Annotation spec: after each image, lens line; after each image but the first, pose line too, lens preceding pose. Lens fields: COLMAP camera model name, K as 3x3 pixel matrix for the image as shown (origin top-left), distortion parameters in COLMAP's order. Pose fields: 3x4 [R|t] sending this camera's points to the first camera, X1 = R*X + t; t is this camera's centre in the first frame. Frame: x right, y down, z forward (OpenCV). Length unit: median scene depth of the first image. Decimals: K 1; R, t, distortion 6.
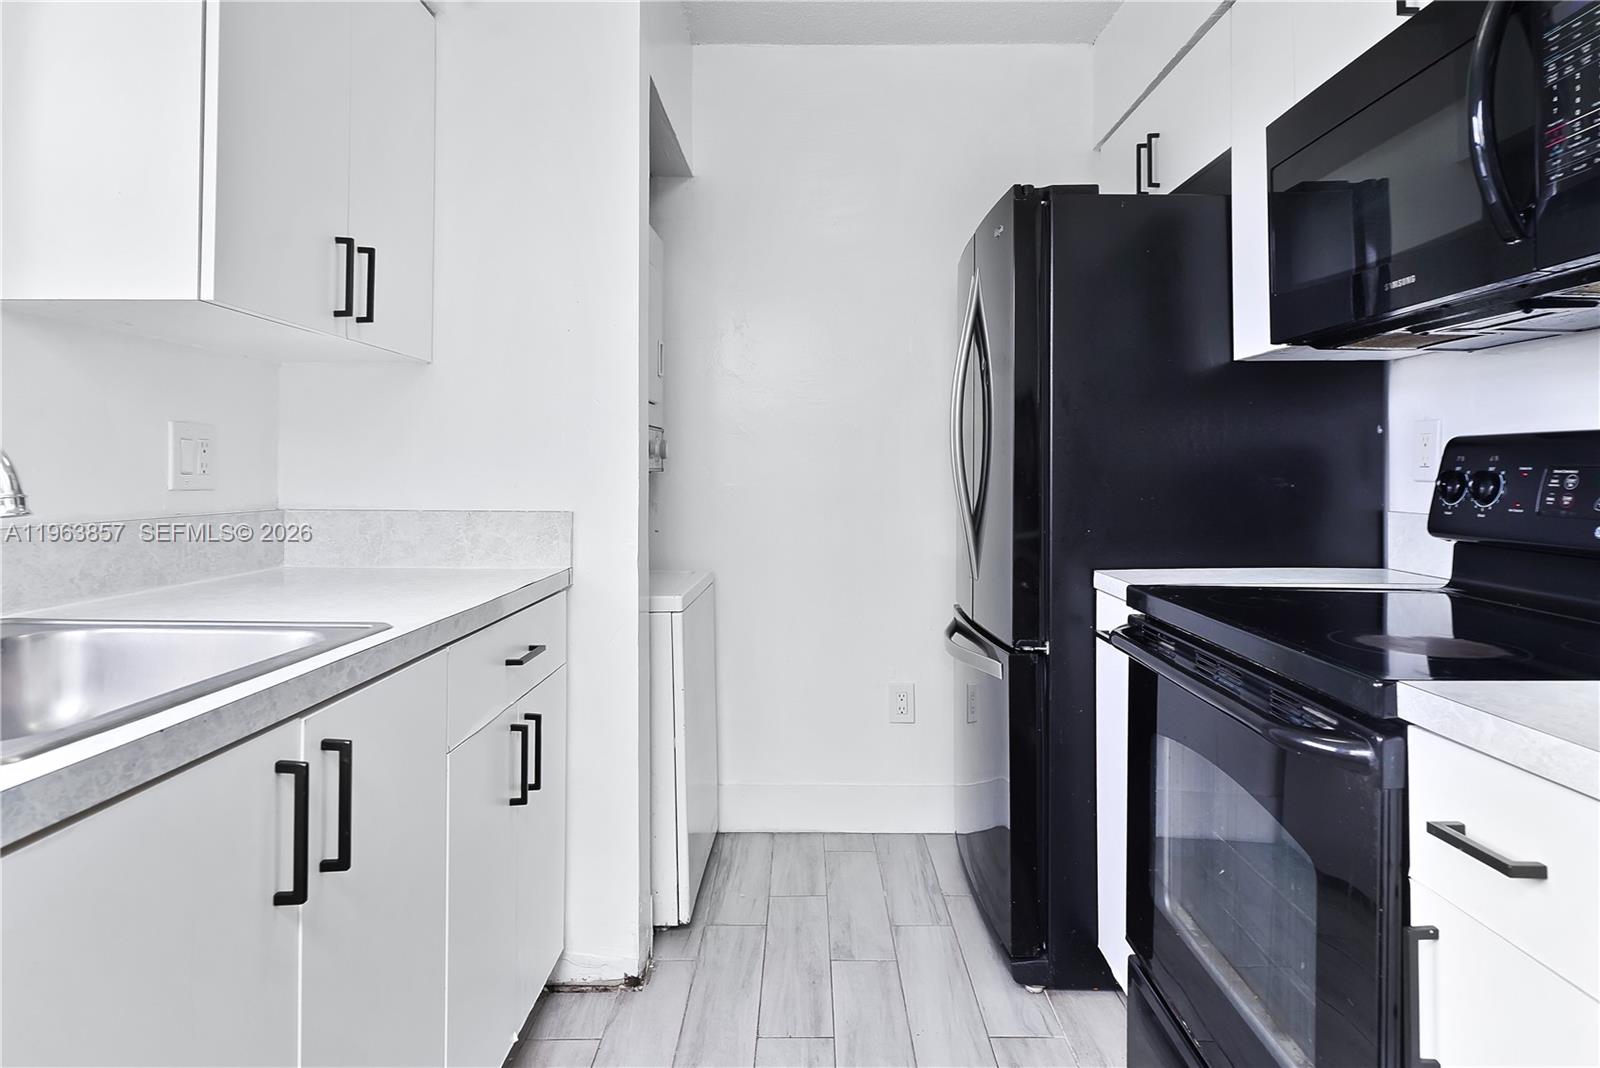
lens RADIAL K [[912.8, 0, 800.0], [0, 912.8, 534.0], [0, 0, 1]] dist [0.002557, 0.000605]
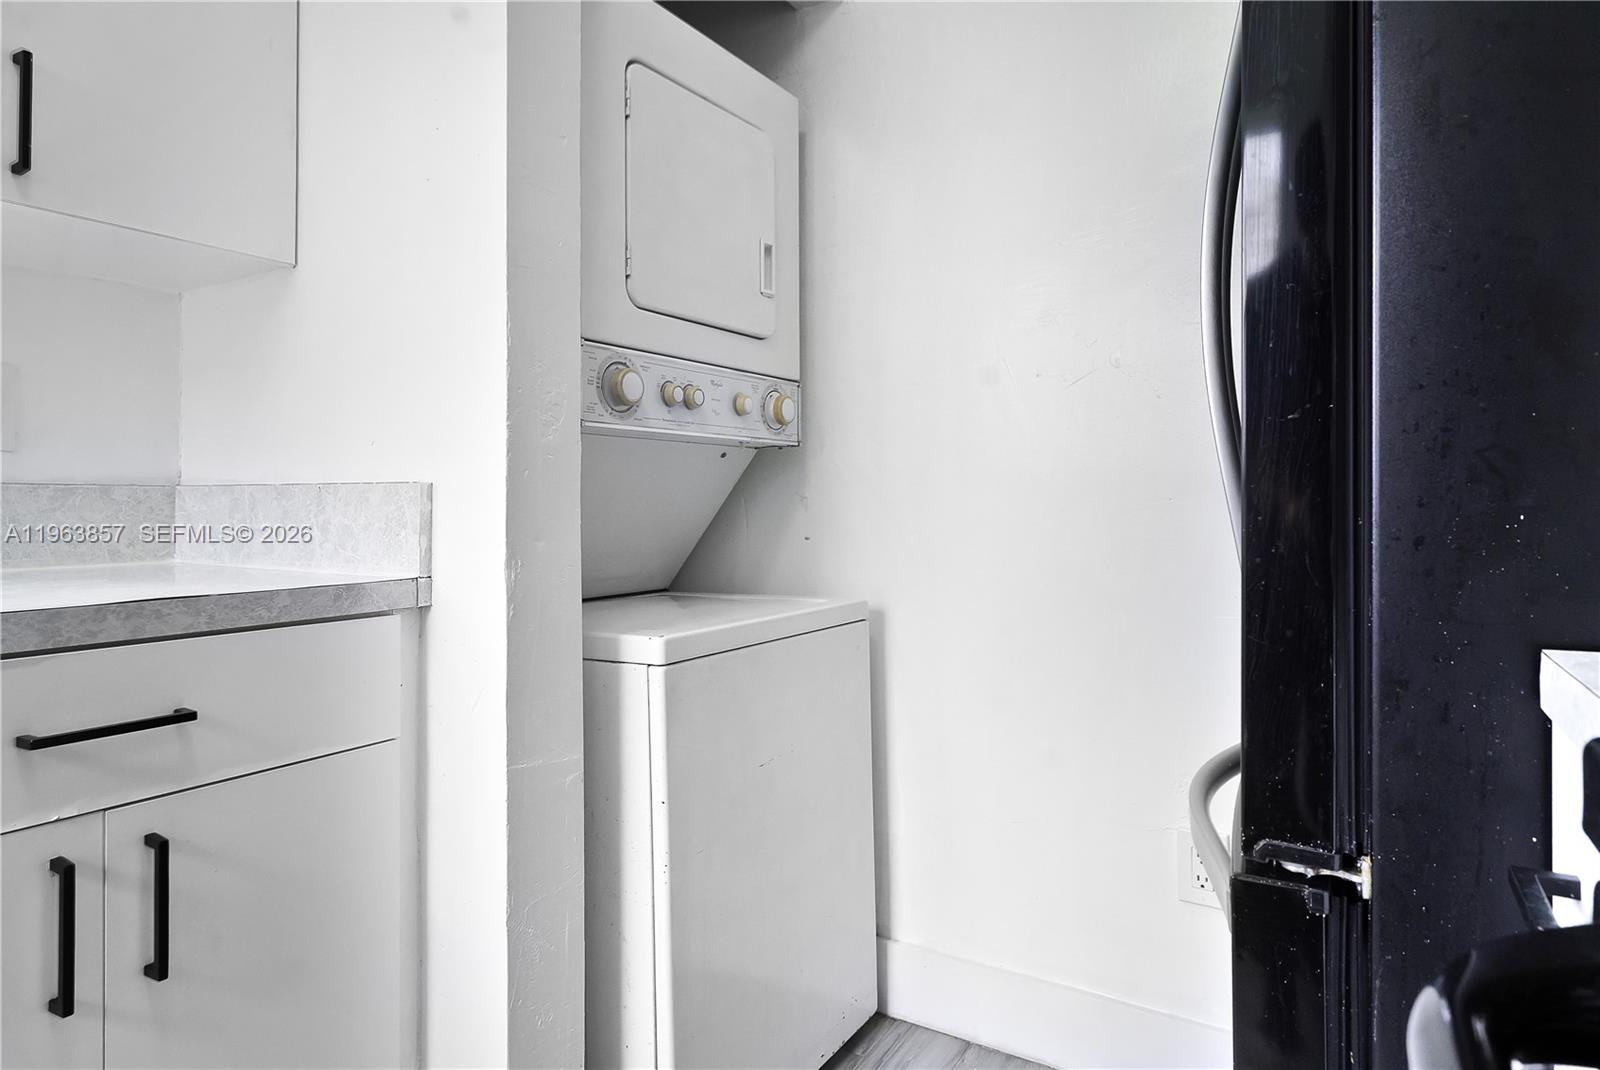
lens RADIAL K [[912.8, 0, 800.0], [0, 912.8, 535.0], [0, 0, 1]] dist [0.002557, 0.000605]
pose [[0.862037, 0.013111, -0.506675, 0.260672], [-0.030658, 0.999184, -0.026305, 0.017690], [0.505917, 0.038209, 0.861736, 0.612309]]
